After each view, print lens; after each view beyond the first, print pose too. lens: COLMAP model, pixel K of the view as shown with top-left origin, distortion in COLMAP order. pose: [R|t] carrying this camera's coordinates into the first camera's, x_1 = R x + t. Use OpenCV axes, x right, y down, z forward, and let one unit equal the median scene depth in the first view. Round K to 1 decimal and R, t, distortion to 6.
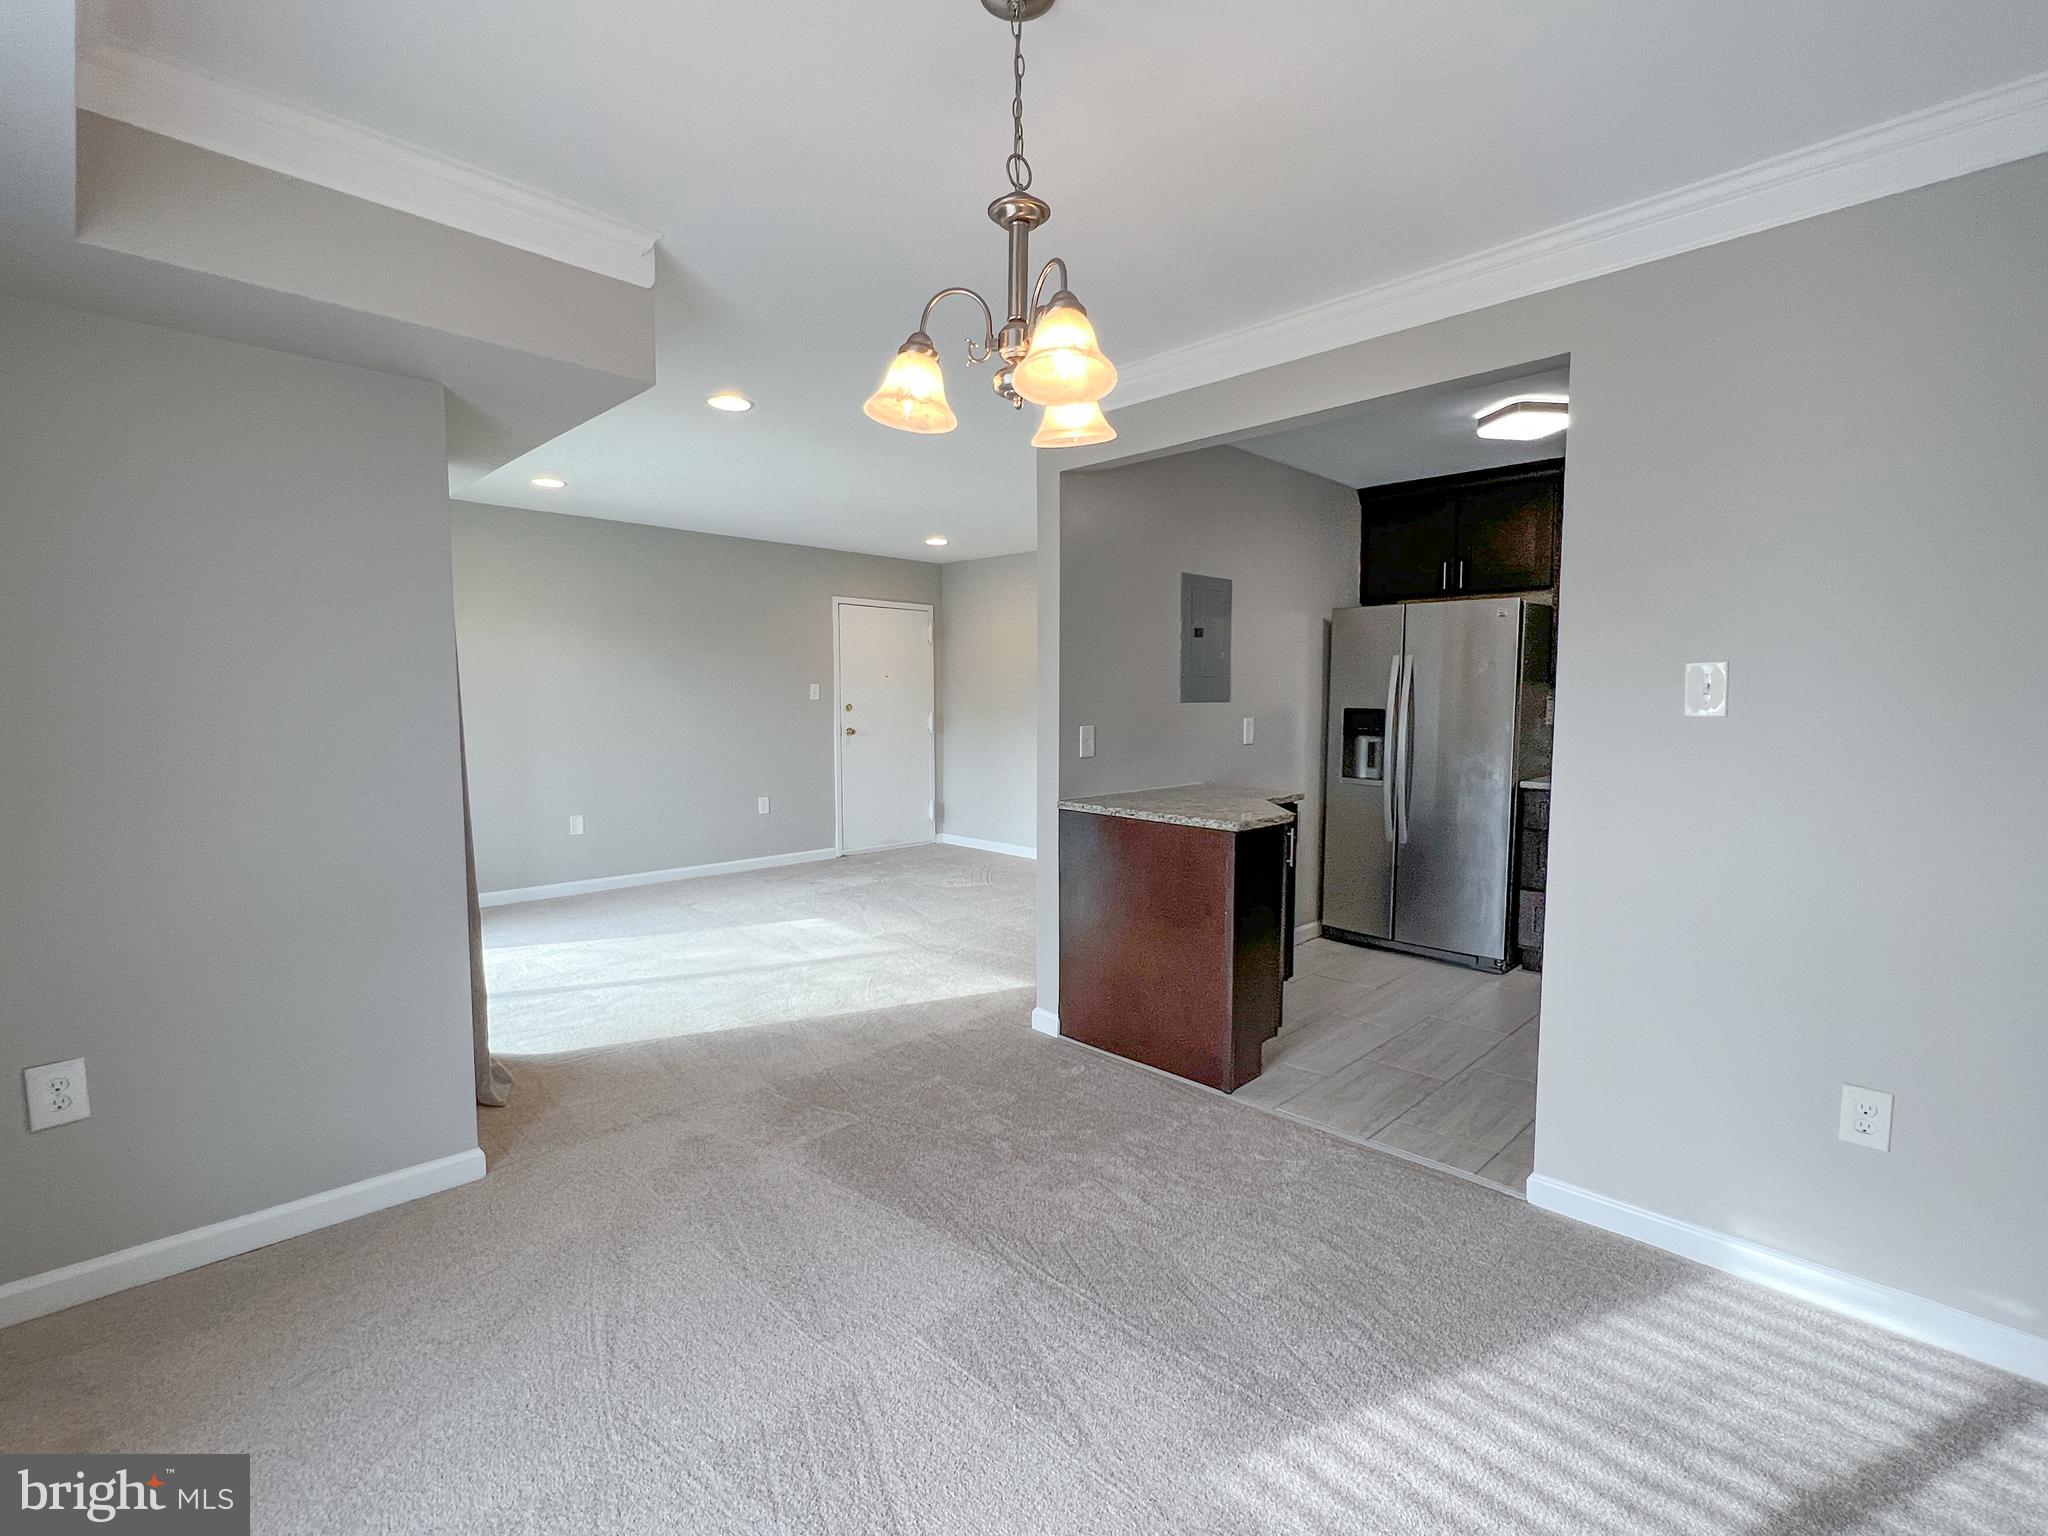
lens RADIAL K [[942.5, 0, 1024.0], [0, 942.5, 768.0], [0, 0, 1]] dist [-0.001232, 0.001134]
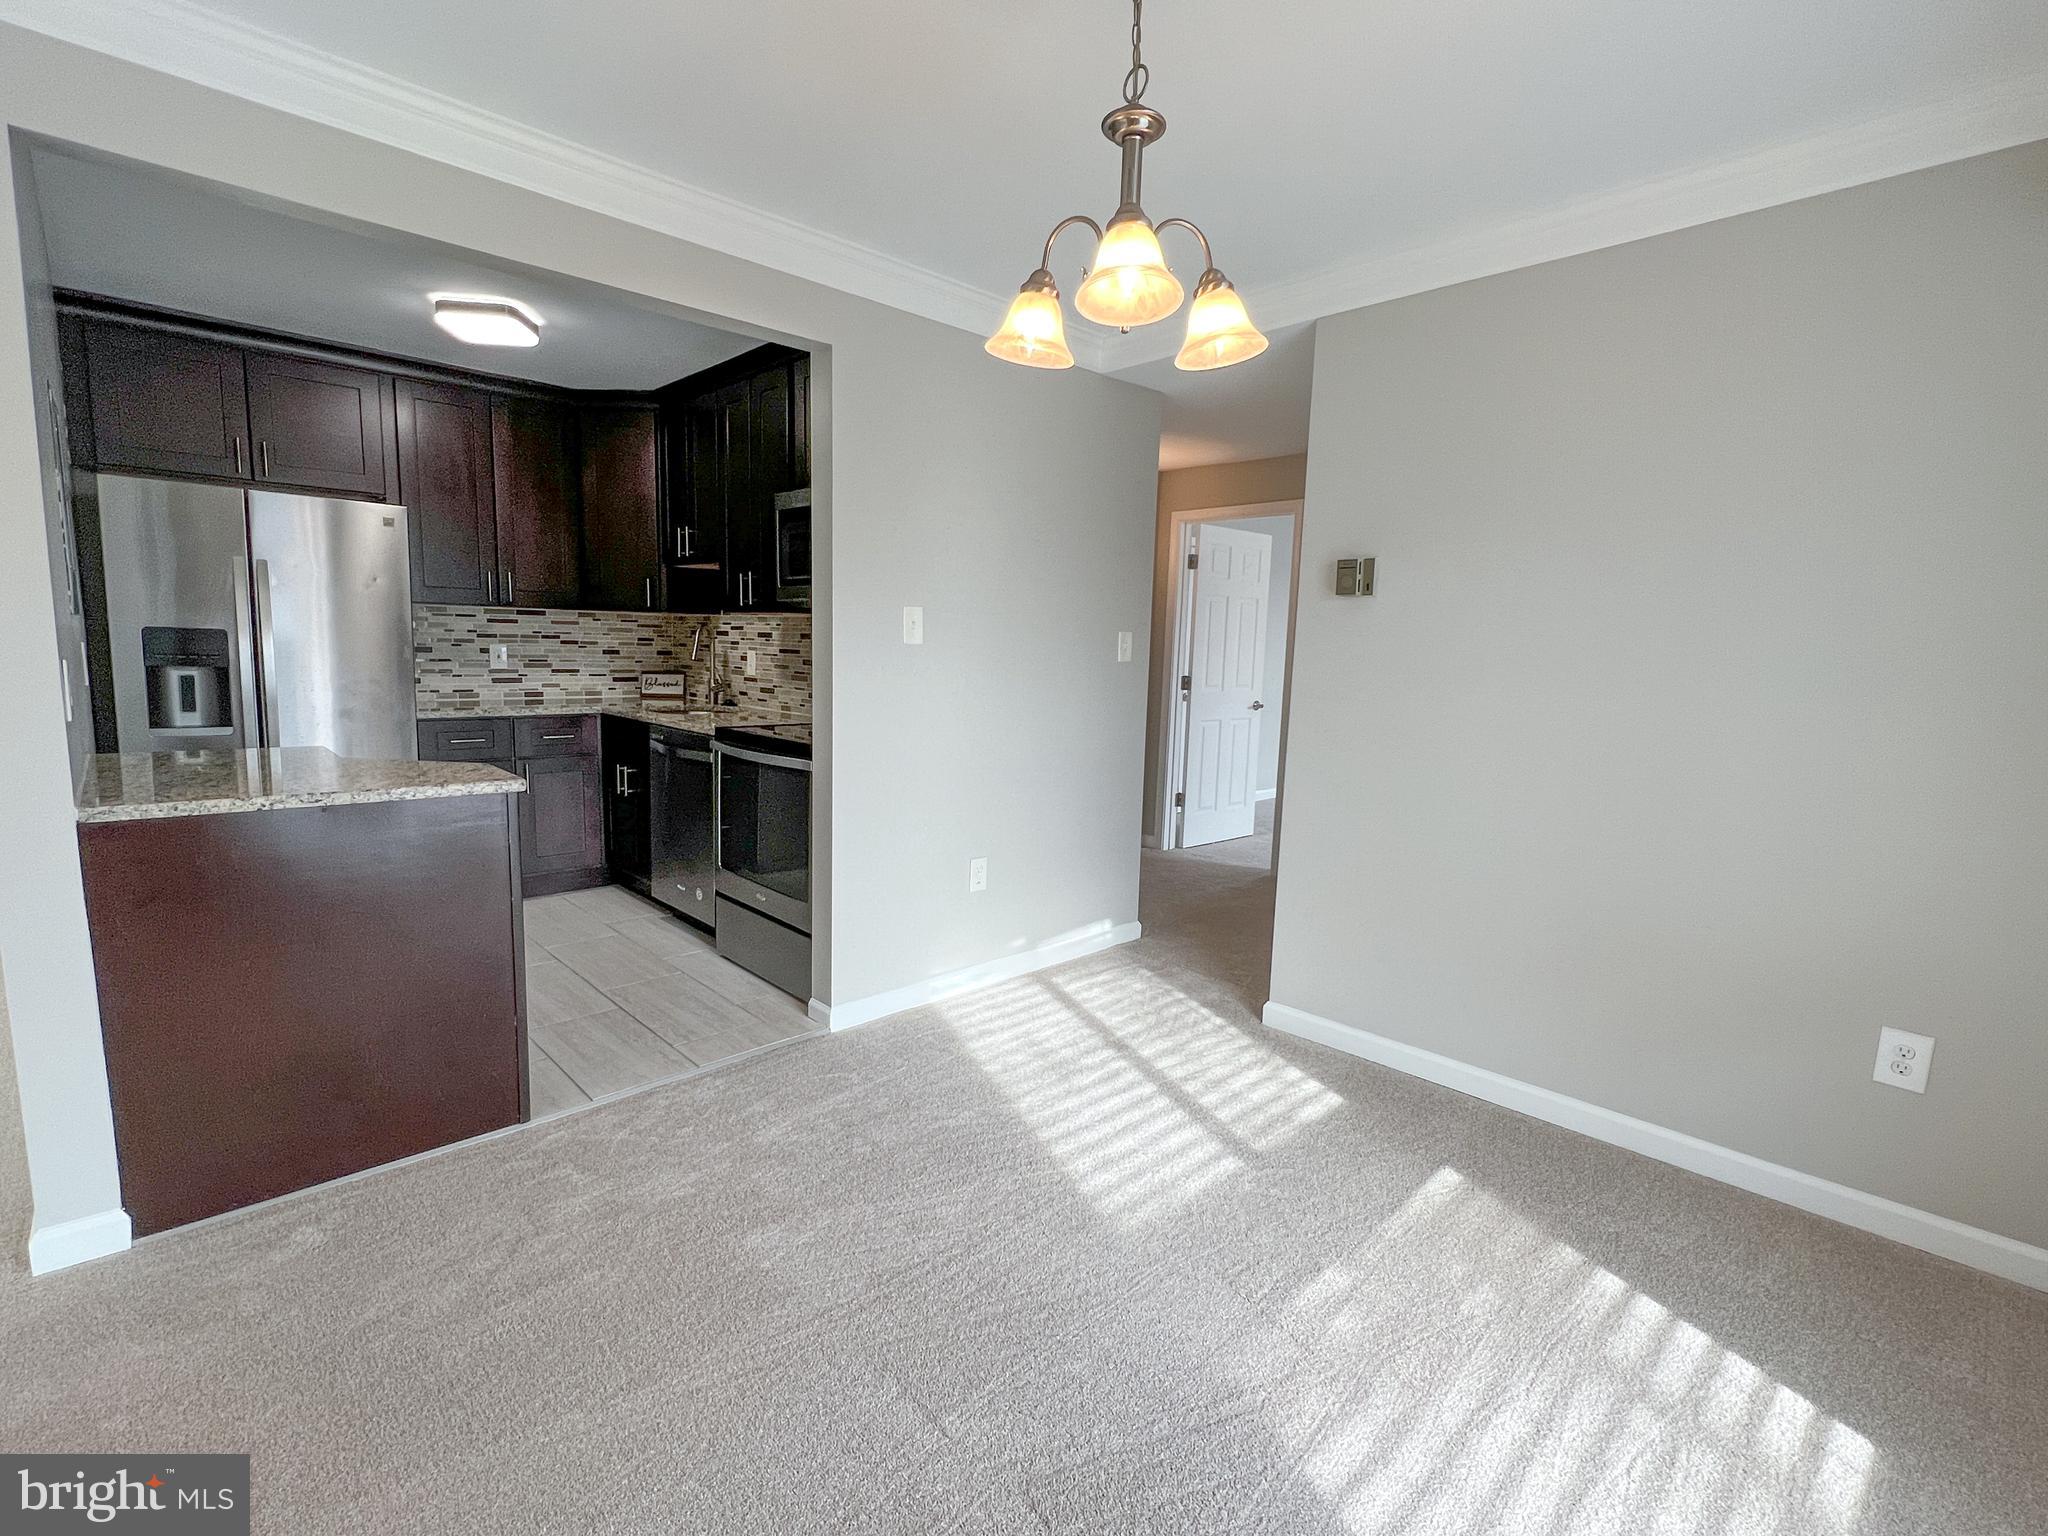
lens RADIAL K [[942.5, 0, 1024.0], [0, 942.5, 768.0], [0, 0, 1]] dist [-0.001232, 0.001134]
pose [[0.021017, -0.132870, 0.990911, -0.374534], [0.048052, 0.990118, 0.131745, -0.024310], [-0.998624, 0.044847, 0.027194, 0.393160]]
